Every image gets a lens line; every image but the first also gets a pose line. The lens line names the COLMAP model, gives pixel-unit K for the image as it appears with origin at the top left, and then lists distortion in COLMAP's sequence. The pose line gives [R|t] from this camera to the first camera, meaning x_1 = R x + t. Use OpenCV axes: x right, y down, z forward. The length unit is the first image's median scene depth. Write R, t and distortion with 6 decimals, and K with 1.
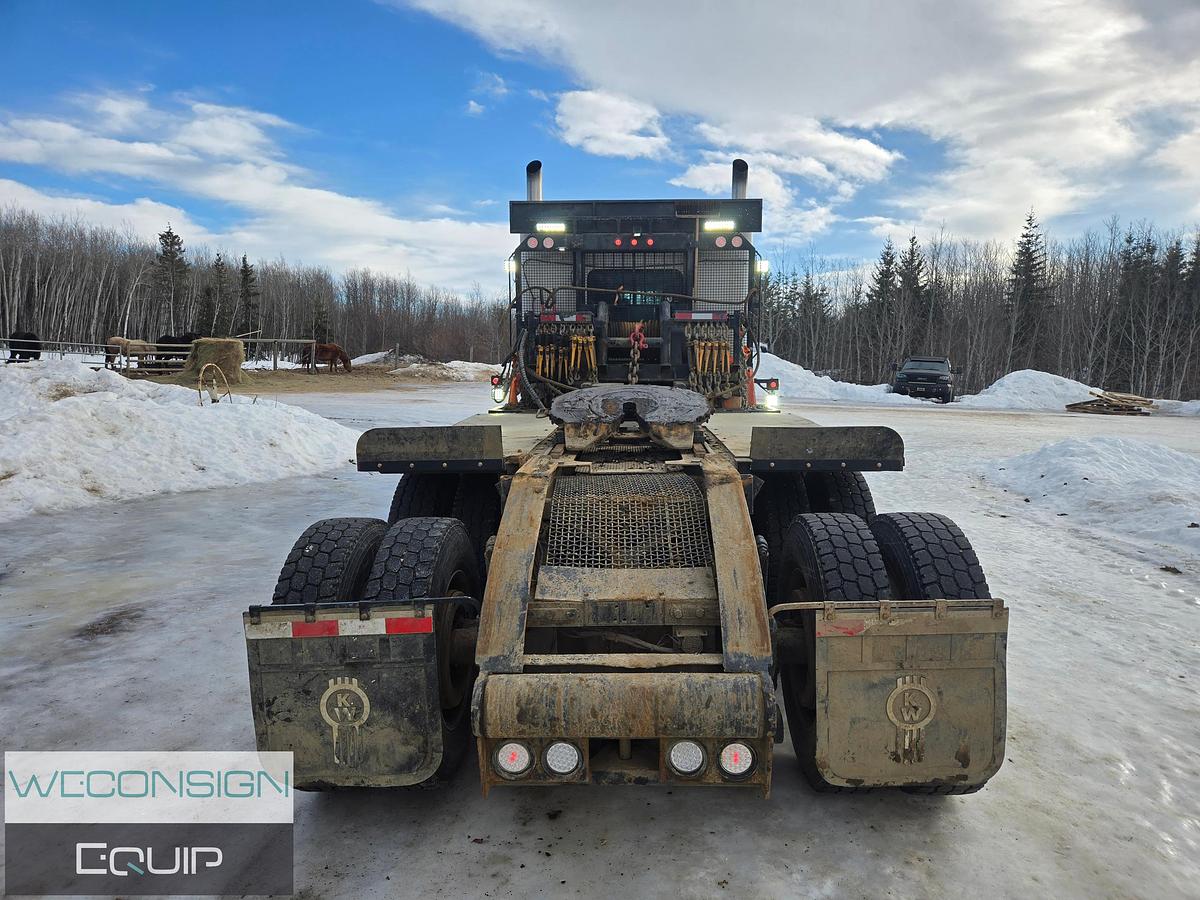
lens RADIAL K [[794.0, 0, 608.5], [0, 794.0, 454.7], [0, 0, 1]] dist [0.076220, -0.066357]
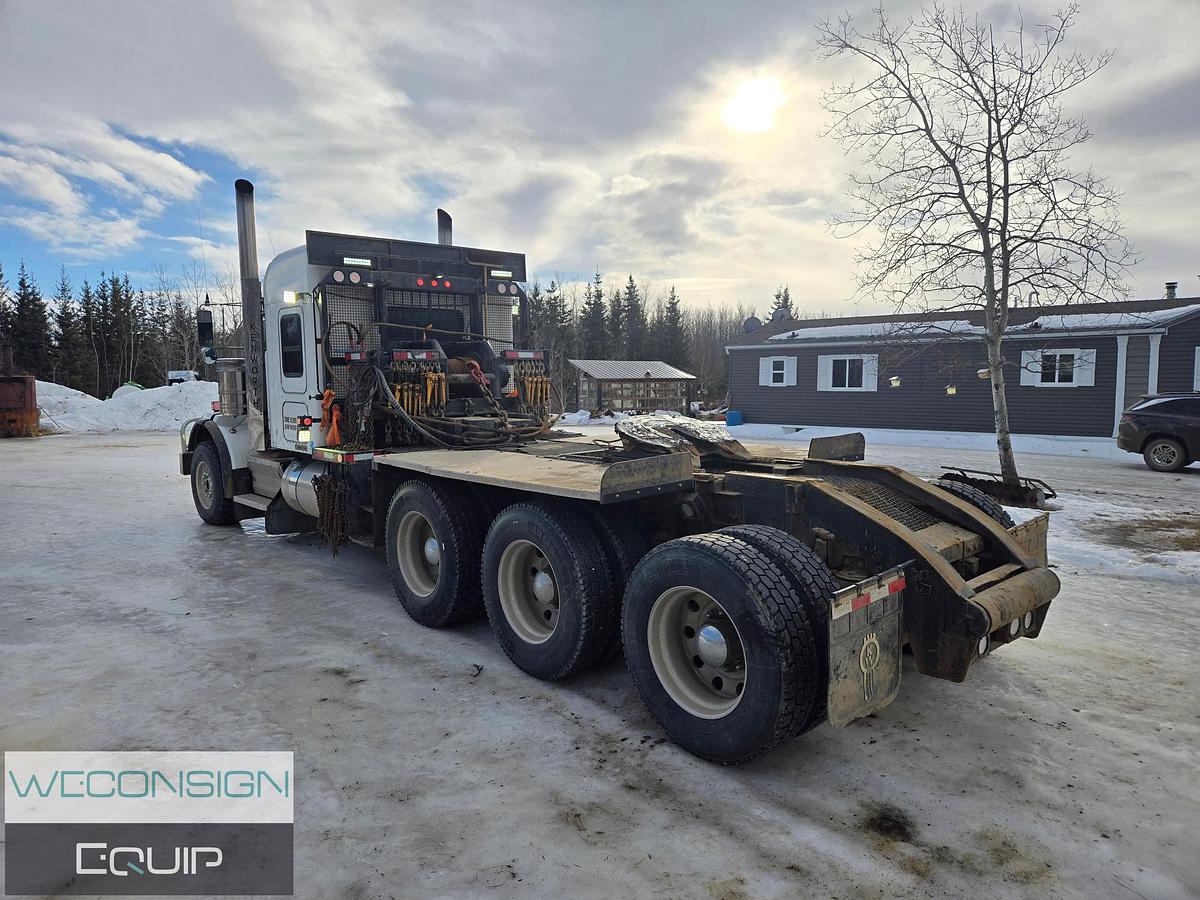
lens RADIAL K [[793.3, 0, 596.9], [0, 793.3, 447.8], [0, 0, 1]] dist [0.078938, -0.064460]
pose [[0.727183, -0.077571, 0.682047, -0.590038], [0.104961, 0.994476, 0.001197, -0.032549], [-0.678372, 0.070718, 0.731307, 0.111449]]
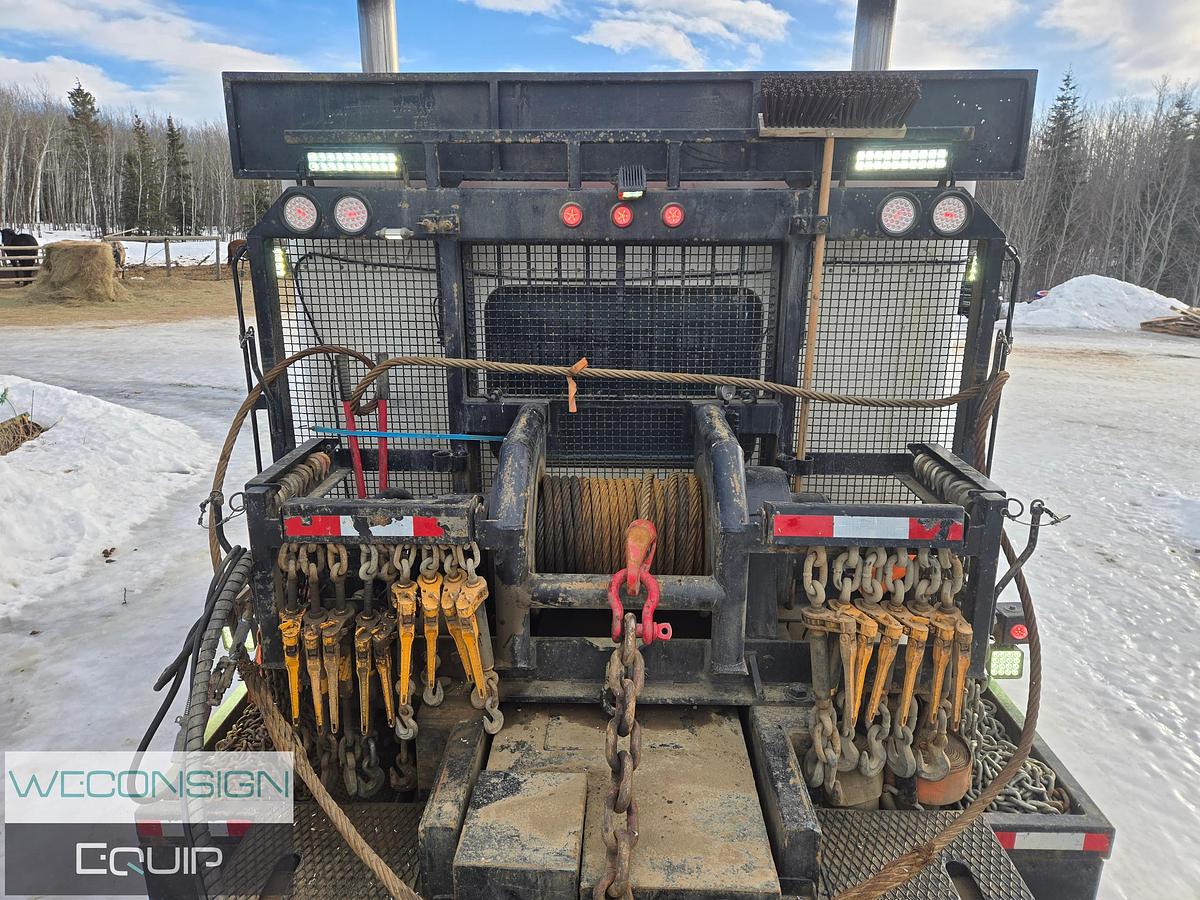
lens RADIAL K [[800.7, 0, 604.9], [0, 800.7, 439.4], [0, 0, 1]] dist [0.076622, -0.069655]
pose [[0.999904, -0.003297, 0.013473, 0.022385], [0.001295, 0.989295, 0.145921, -0.243823], [-0.013810, -0.145890, 0.989204, 0.727832]]
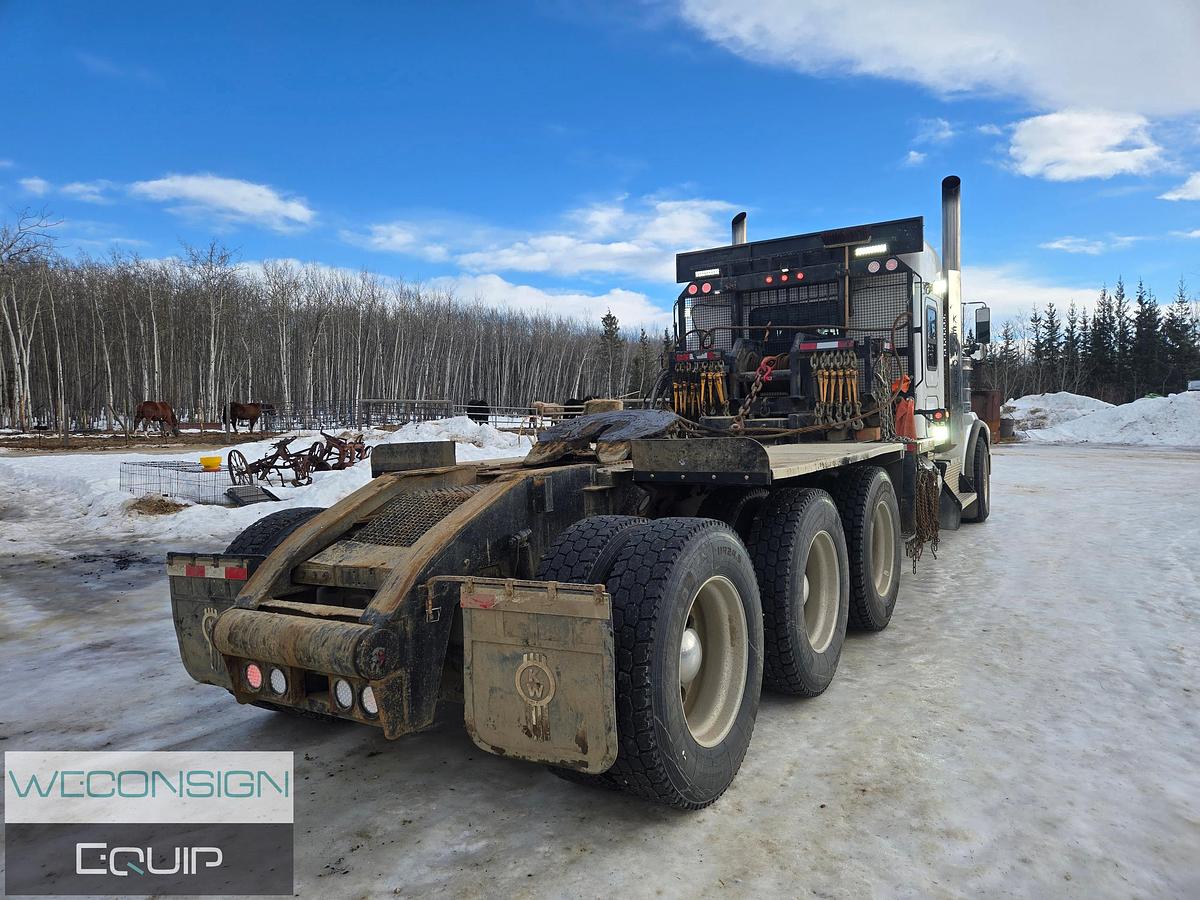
lens RADIAL K [[800.7, 0, 604.9], [0, 800.7, 439.4], [0, 0, 1]] dist [0.076622, -0.069655]
pose [[0.863265, -0.010808, -0.504636, 0.374382], [-0.035224, 0.996043, -0.081590, 0.028350], [0.503521, 0.088209, 0.859469, 0.038111]]
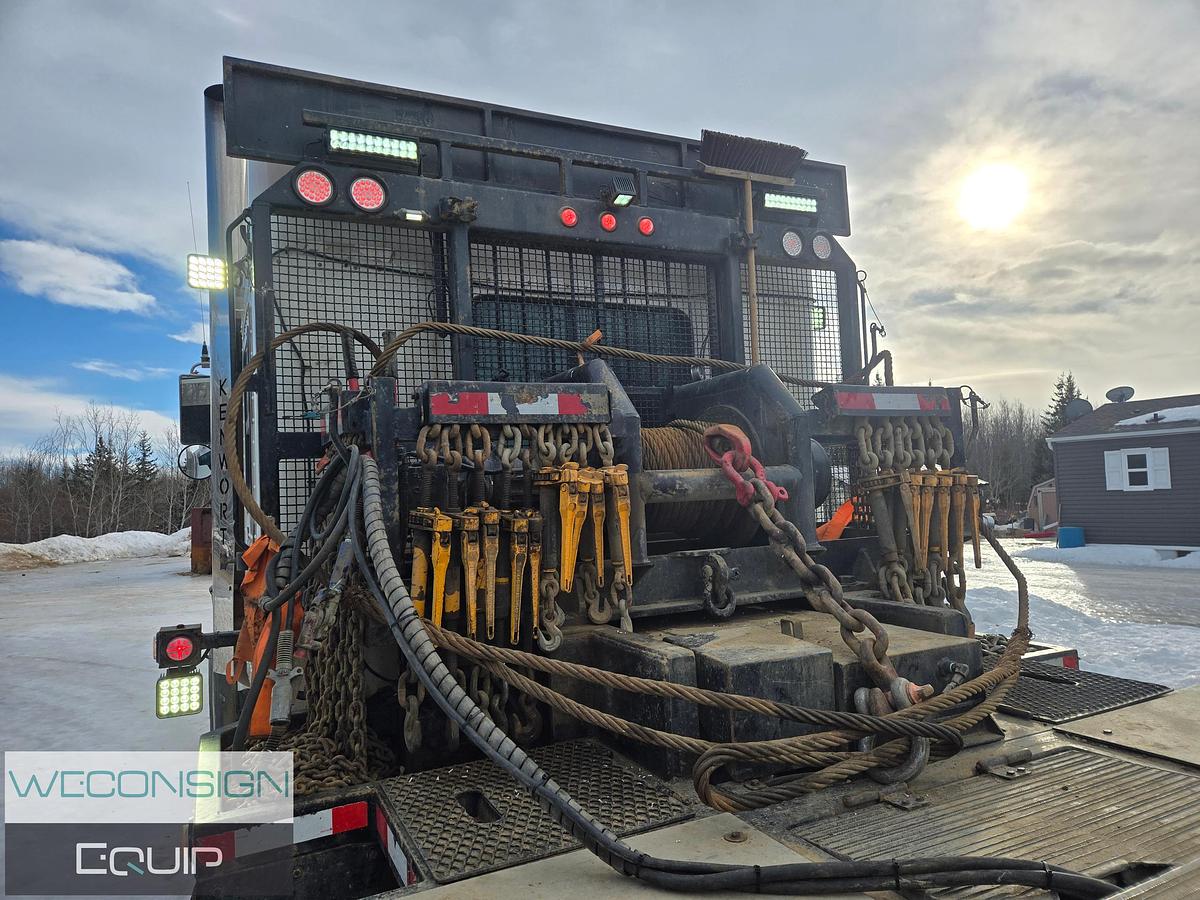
lens RADIAL K [[794.0, 0, 608.5], [0, 794.0, 454.7], [0, 0, 1]] dist [0.076220, -0.066357]
pose [[0.883041, -0.021607, 0.468799, -0.156497], [0.109782, 0.980733, -0.161586, -0.108134], [-0.456275, 0.194153, 0.868399, 0.756295]]
